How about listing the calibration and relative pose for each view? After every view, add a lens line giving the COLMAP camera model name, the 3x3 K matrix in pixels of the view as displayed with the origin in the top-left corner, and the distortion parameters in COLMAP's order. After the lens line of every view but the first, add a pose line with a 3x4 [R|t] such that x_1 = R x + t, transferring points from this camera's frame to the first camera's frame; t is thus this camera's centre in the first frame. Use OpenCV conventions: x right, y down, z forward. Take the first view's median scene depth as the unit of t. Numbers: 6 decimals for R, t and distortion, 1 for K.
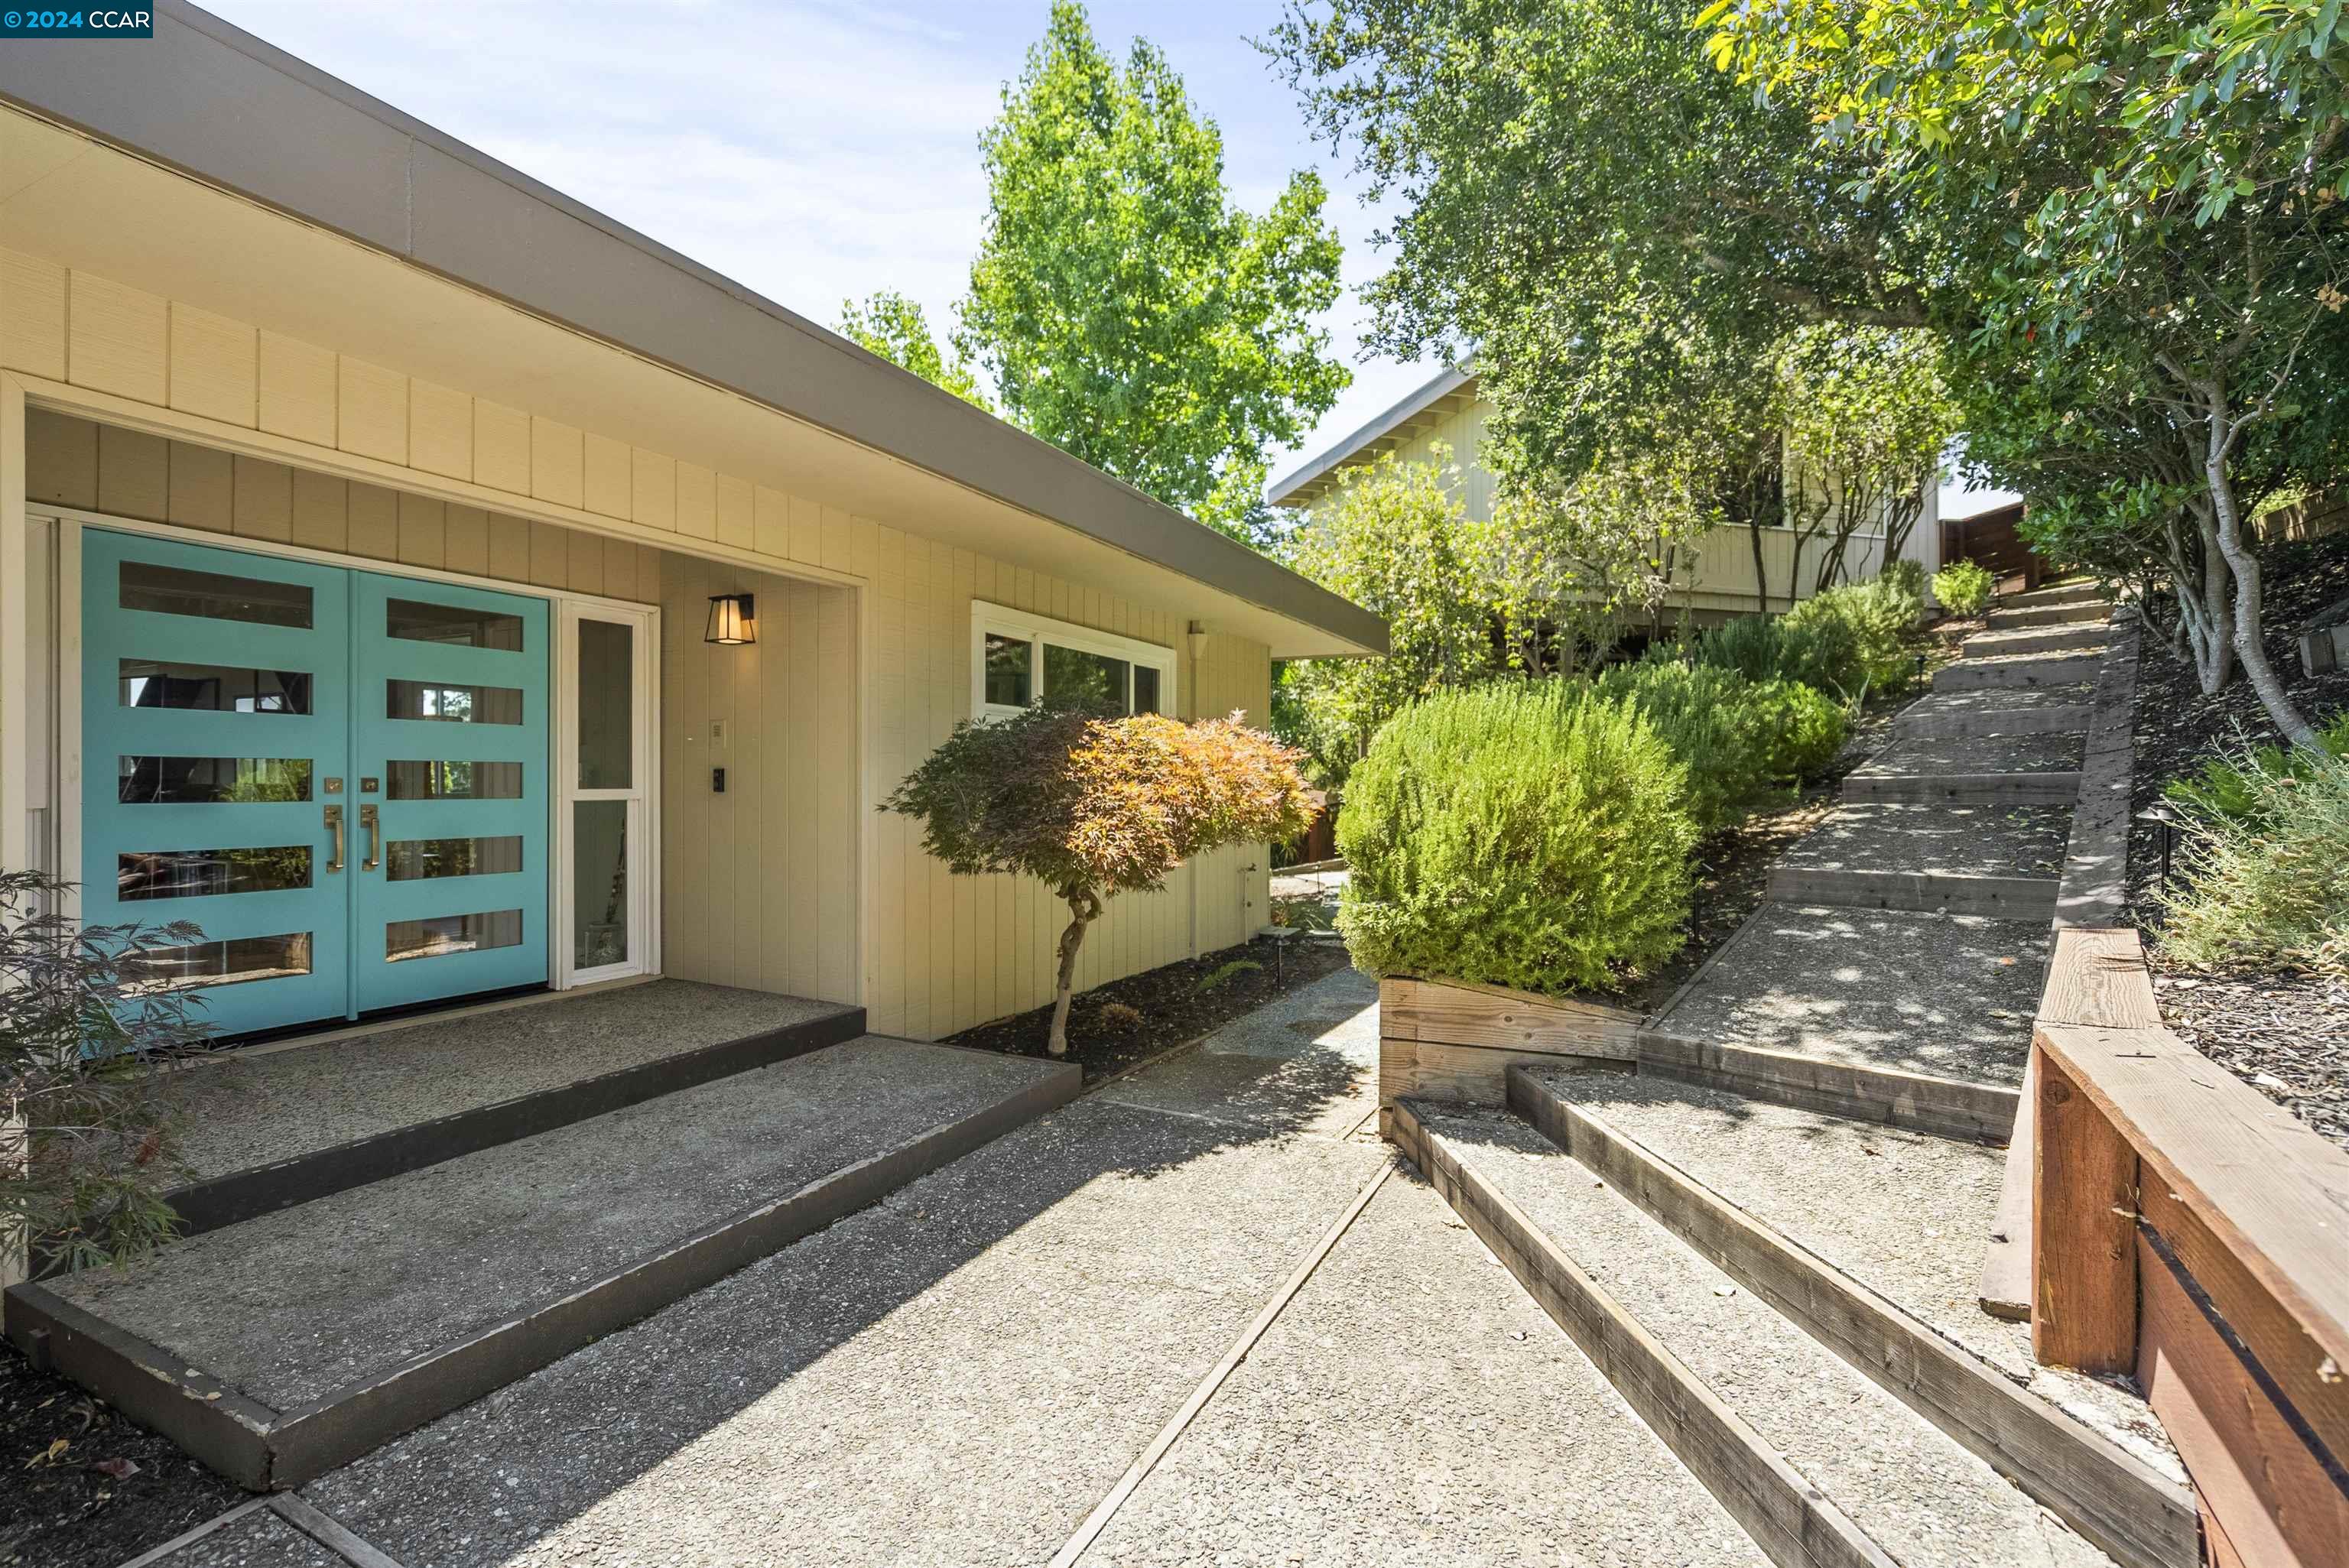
lens RADIAL K [[1068.8, 0, 1169.8], [0, 1068.8, 778.3], [0, 0, 1]] dist [0.001982, -0.000034]
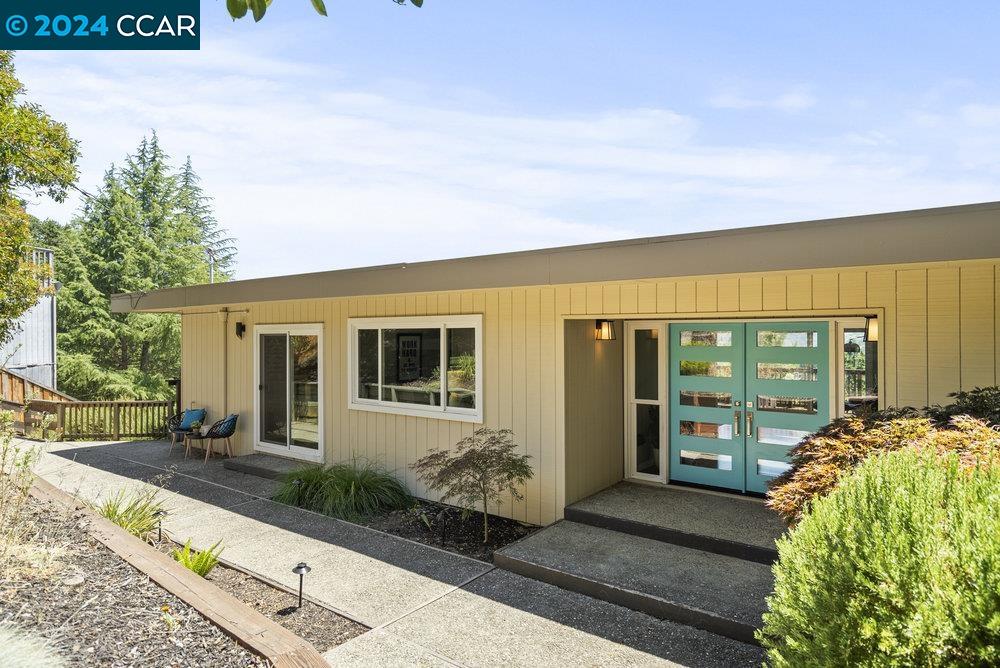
lens RADIAL K [[610.3, 0, 498.9], [0, 610.3, 331.3], [0, 0, 1]] dist [0.002263, 0.000256]
pose [[-0.183299, 0.002571, -0.983054, 1.213093], [0.000446, 0.999997, 0.002532, -0.259777], [0.983057, 0.000026, -0.183299, 0.980831]]
